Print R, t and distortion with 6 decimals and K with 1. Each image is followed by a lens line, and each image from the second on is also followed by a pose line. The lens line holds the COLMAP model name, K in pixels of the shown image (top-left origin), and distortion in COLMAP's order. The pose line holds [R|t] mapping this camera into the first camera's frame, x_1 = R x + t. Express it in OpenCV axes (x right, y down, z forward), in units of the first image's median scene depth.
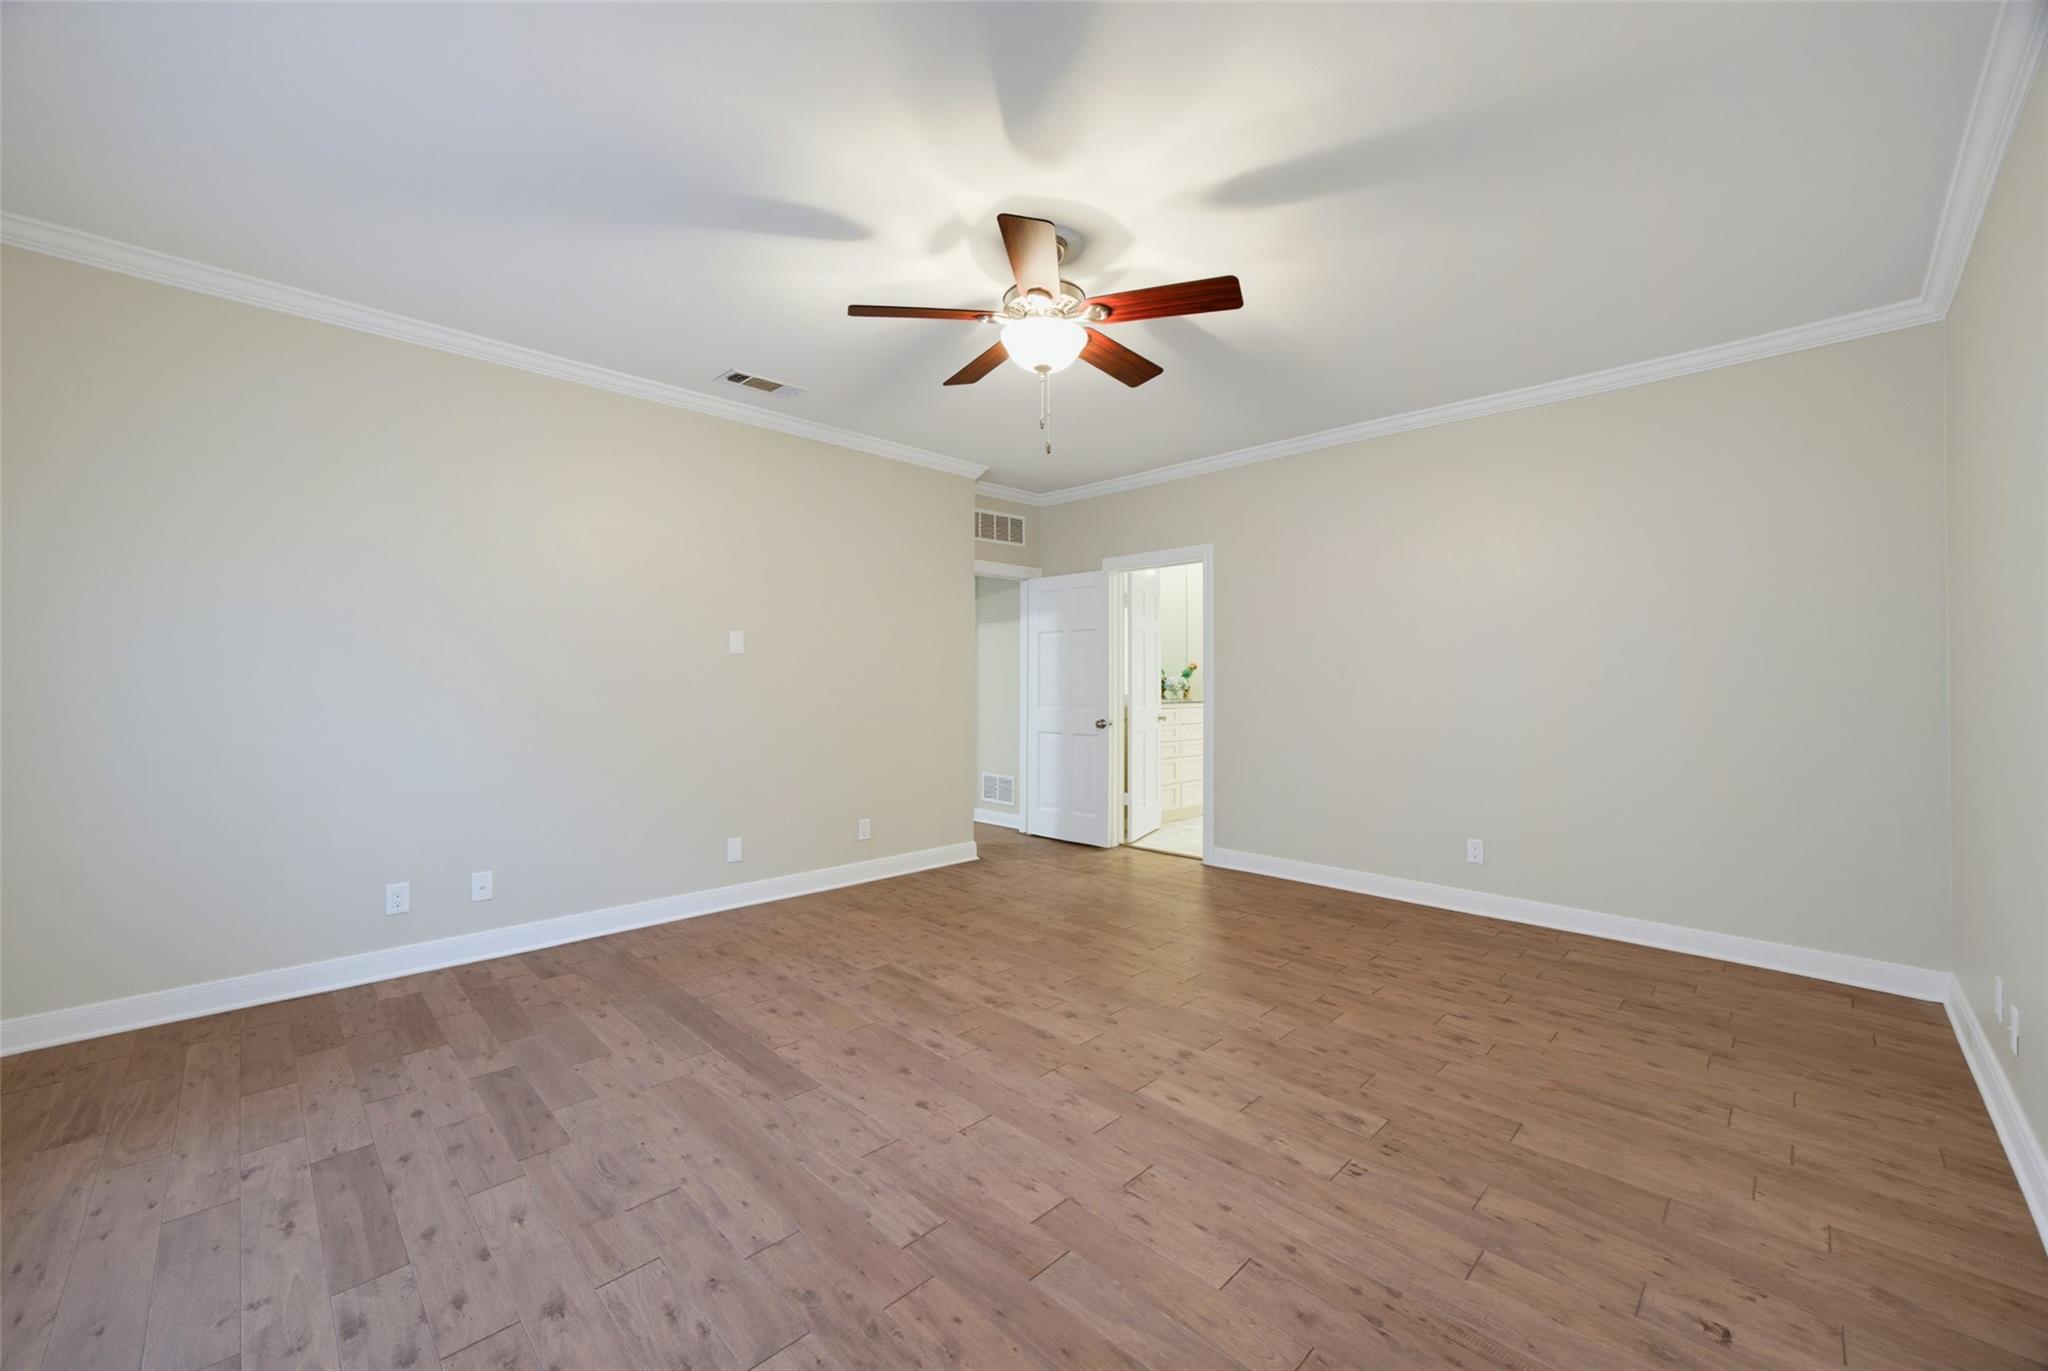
lens RADIAL K [[797.0, 0, 1024.8], [0, 797.0, 683.2], [0, 0, 1]] dist [-0.012575, 0.003303]
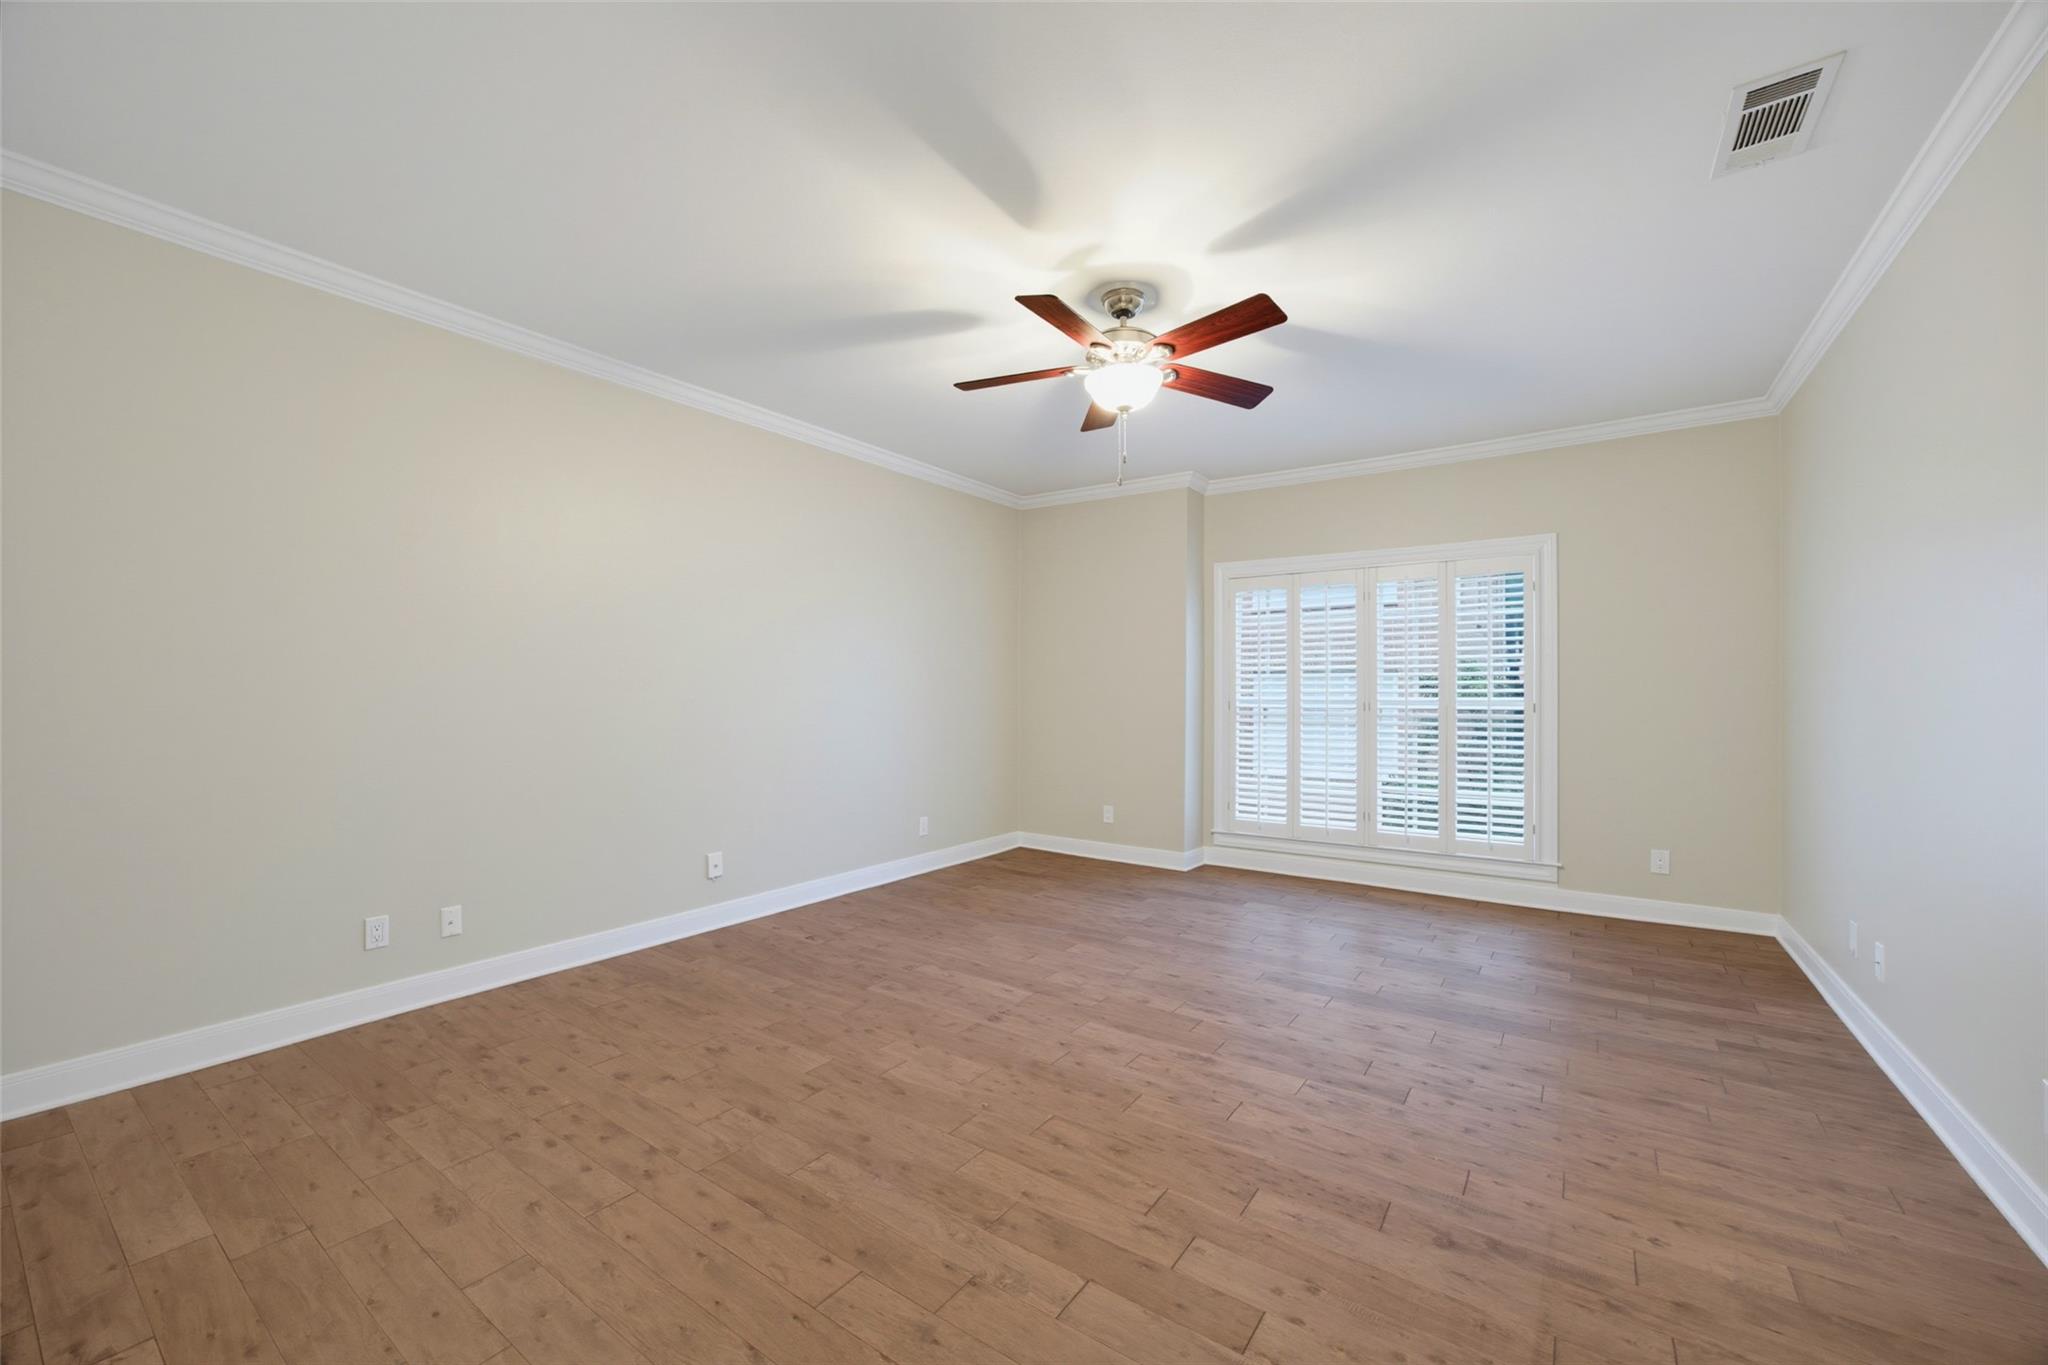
lens RADIAL K [[797.0, 0, 1024.2], [0, 797.0, 689.5], [0, 0, 1]] dist [-0.012575, 0.003303]
pose [[-0.986281, -0.008630, -0.164850, 0.312231], [-0.007571, 0.999946, -0.007050, 0.002438], [0.164902, -0.005706, -0.986293, 1.891481]]
